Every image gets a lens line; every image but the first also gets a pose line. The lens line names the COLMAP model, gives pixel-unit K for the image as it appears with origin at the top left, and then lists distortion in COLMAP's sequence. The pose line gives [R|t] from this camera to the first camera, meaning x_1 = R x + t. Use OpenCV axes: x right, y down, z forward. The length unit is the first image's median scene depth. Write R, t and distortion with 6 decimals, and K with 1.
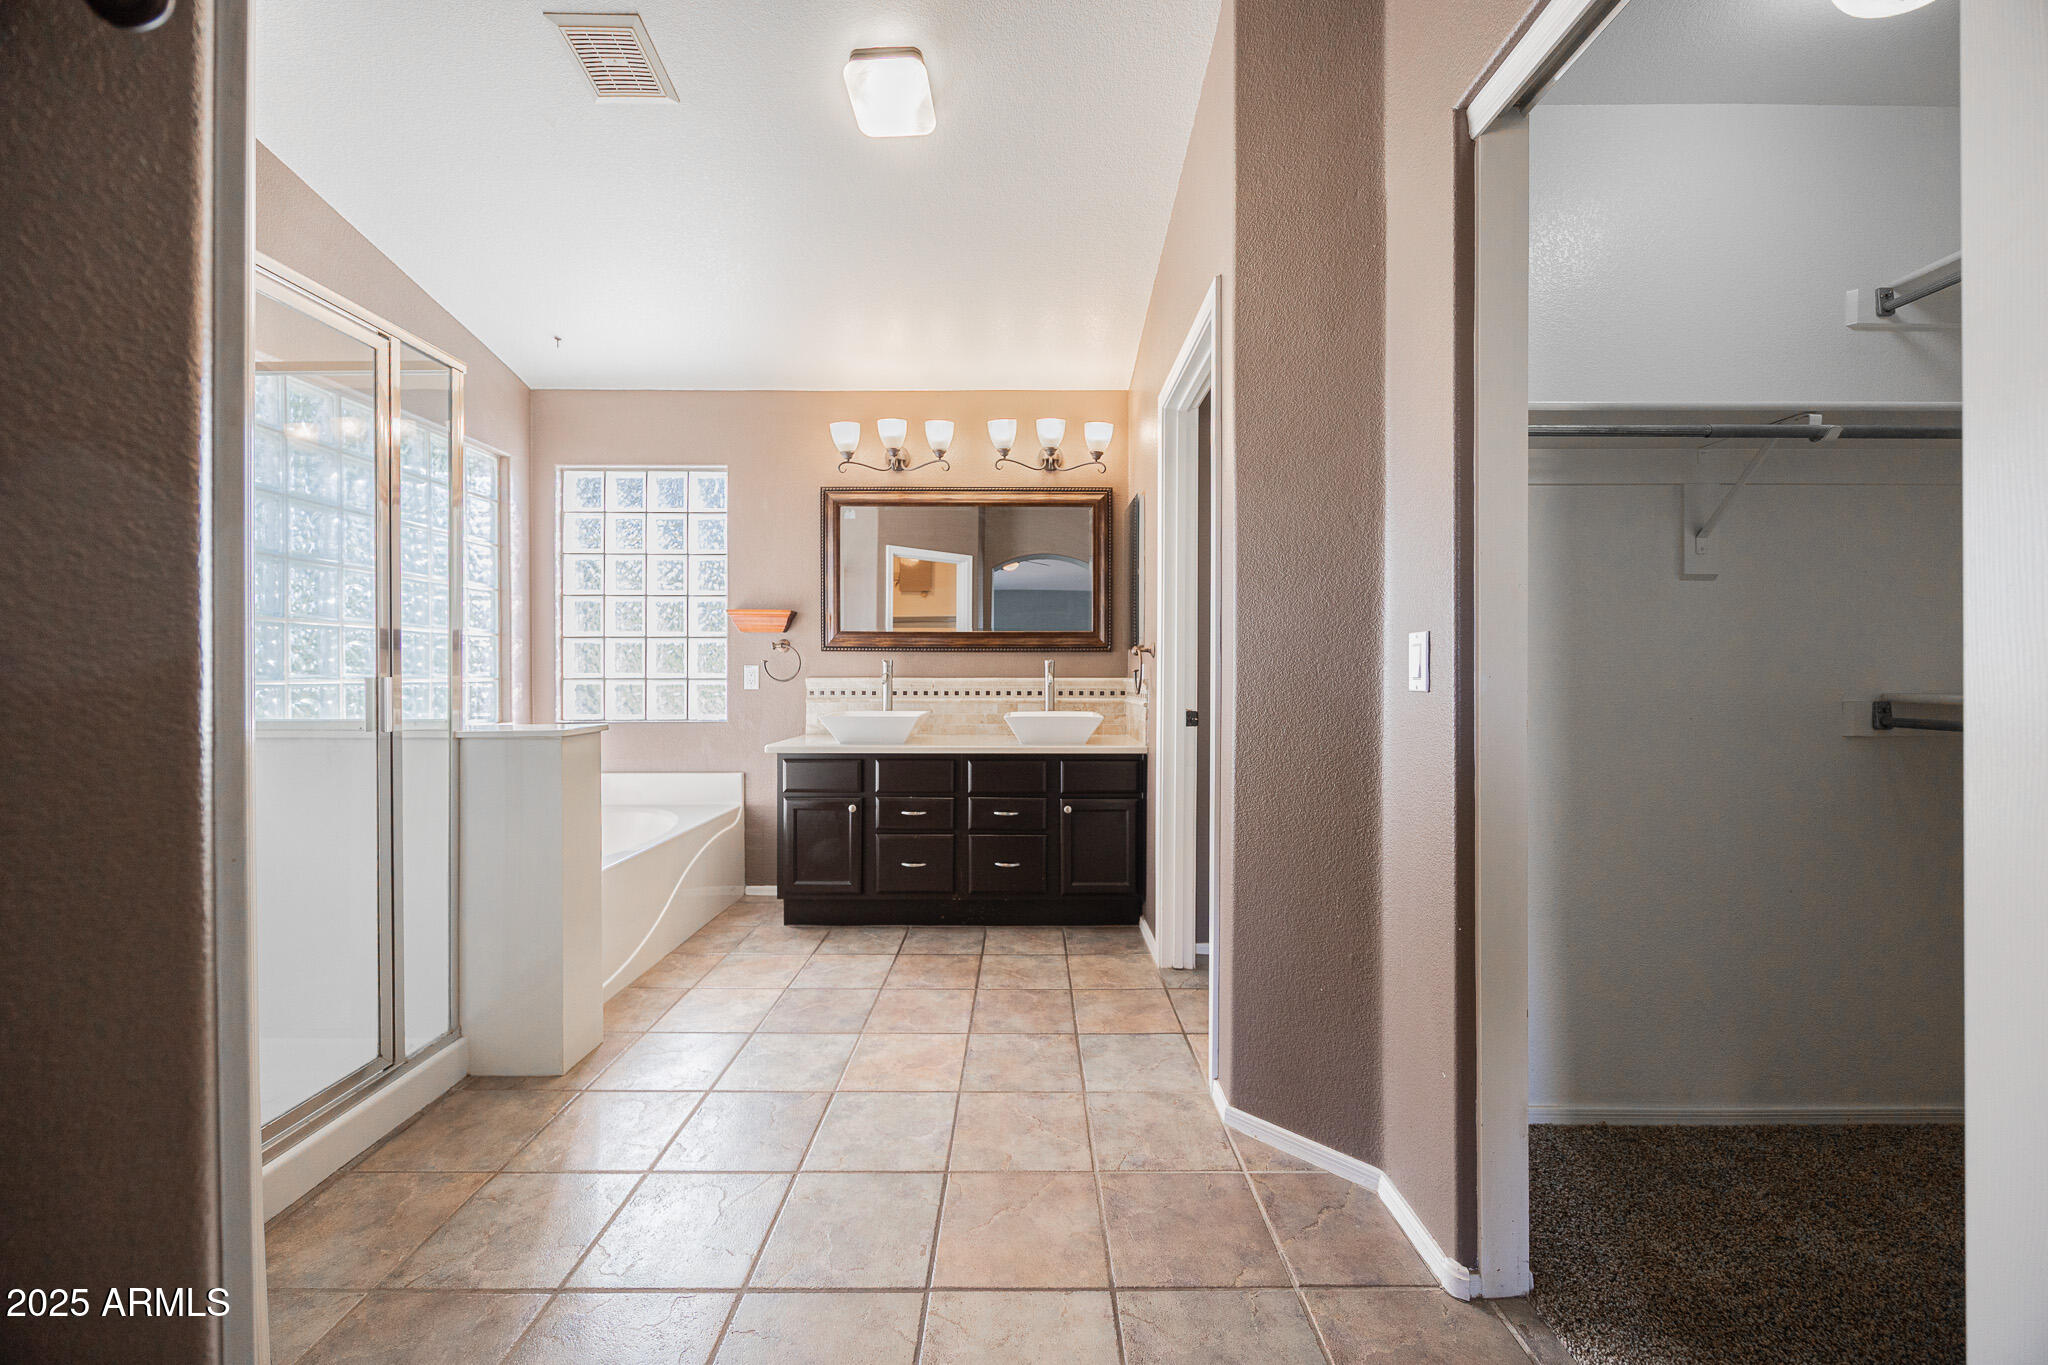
lens RADIAL K [[787.8, 0, 1025.4], [0, 787.8, 676.4], [0, 0, 1]] dist [-0.001930, 0.000039]
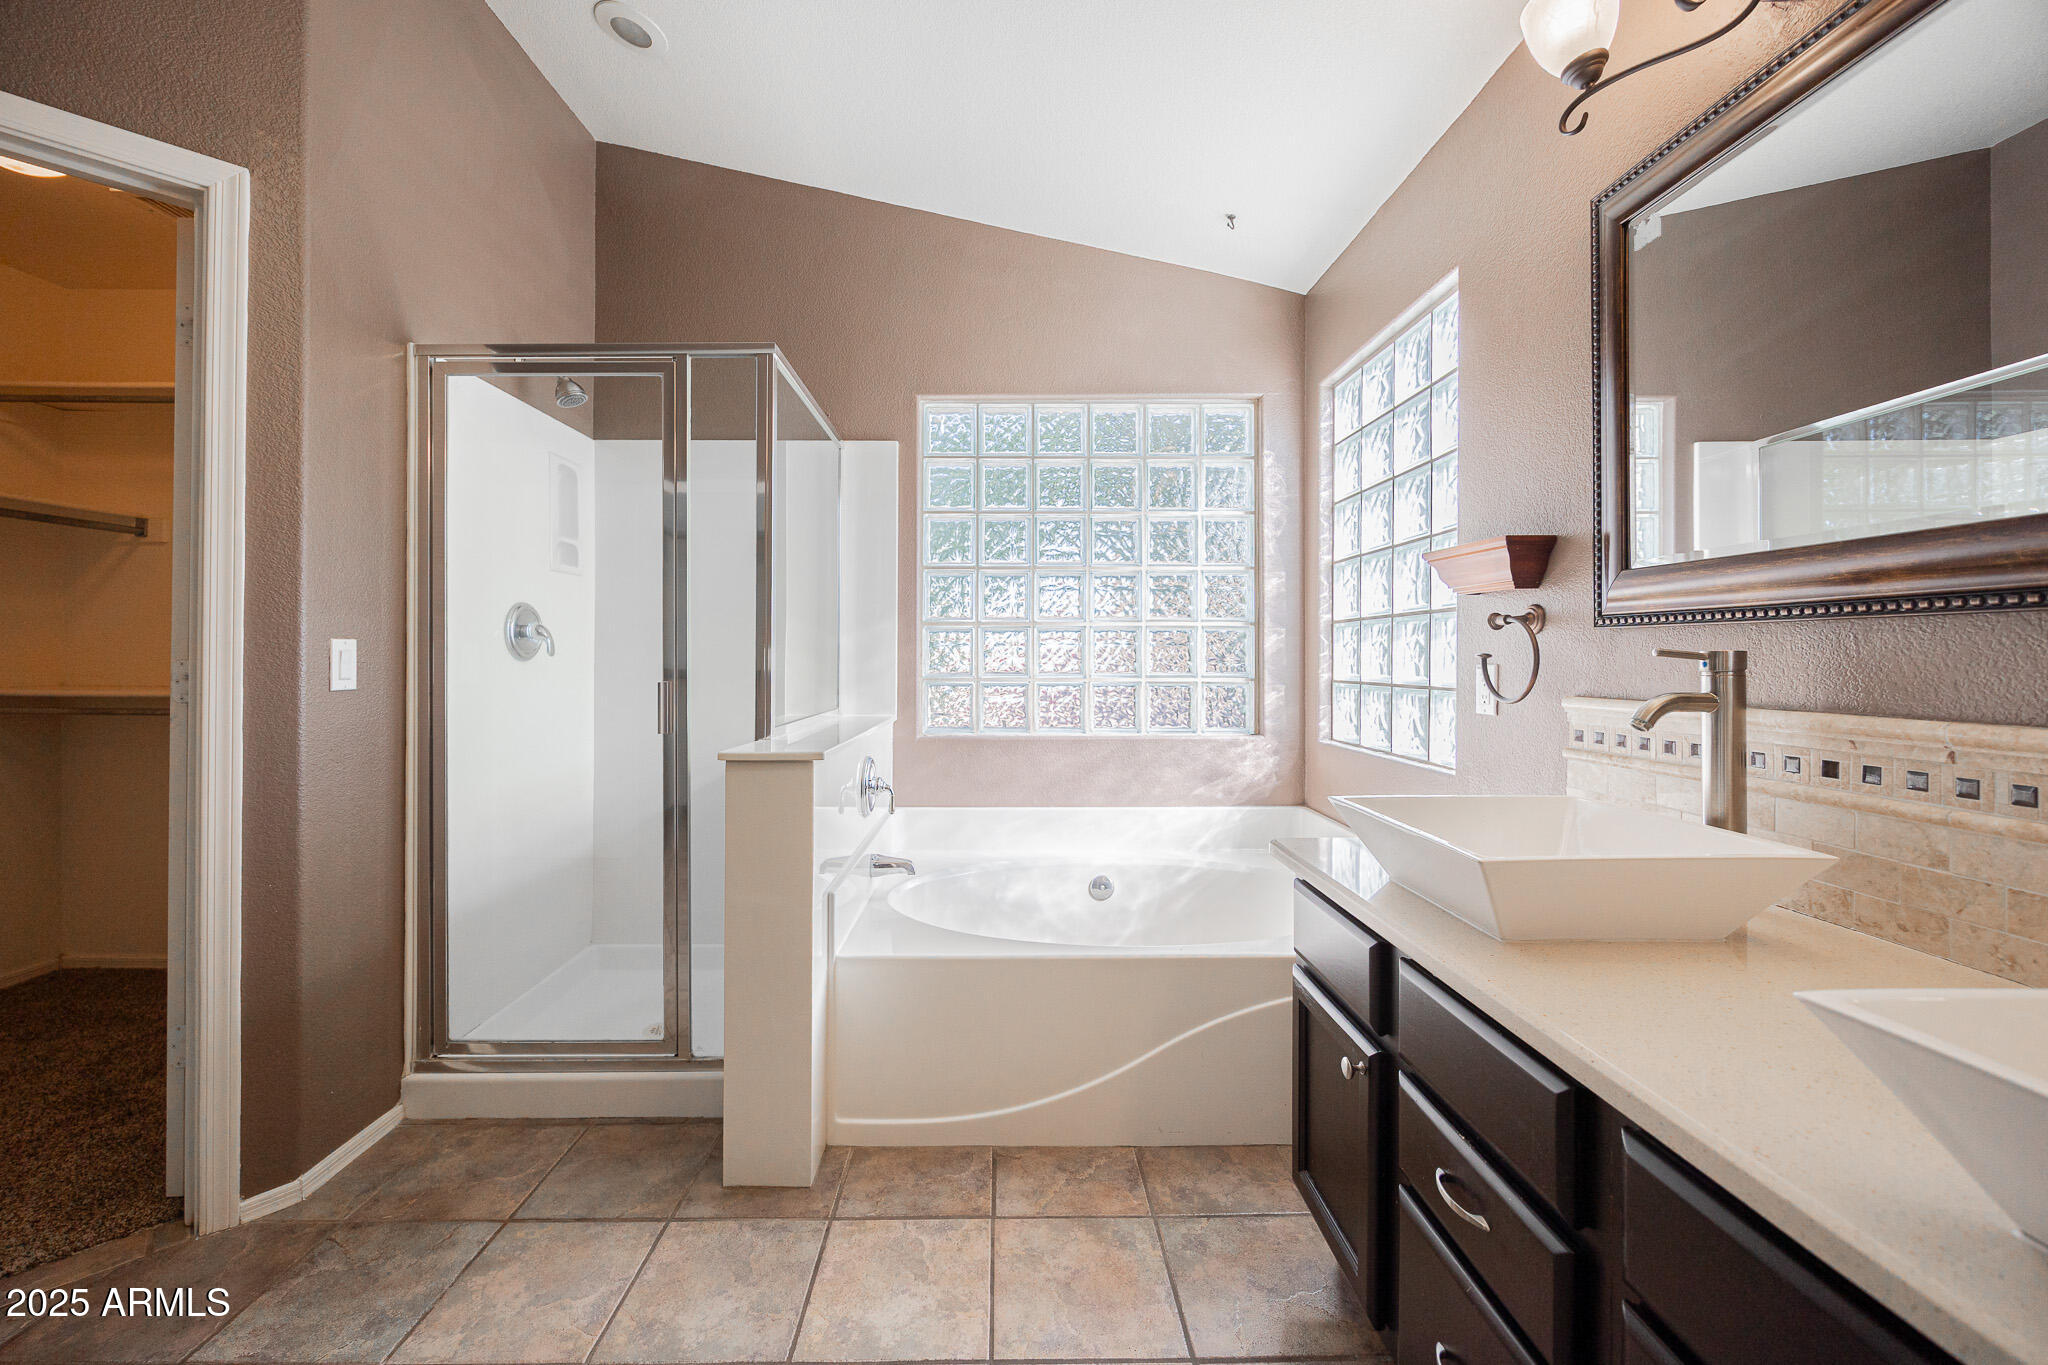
lens RADIAL K [[787.8, 0, 1003.8], [0, 787.8, 651.5], [0, 0, 1]] dist [-0.001930, 0.000039]
pose [[0.008548, -0.008017, -0.999931, 0.157077], [-0.007226, 0.999941, -0.008079, -0.021425], [0.999937, 0.007295, 0.008490, 0.931432]]
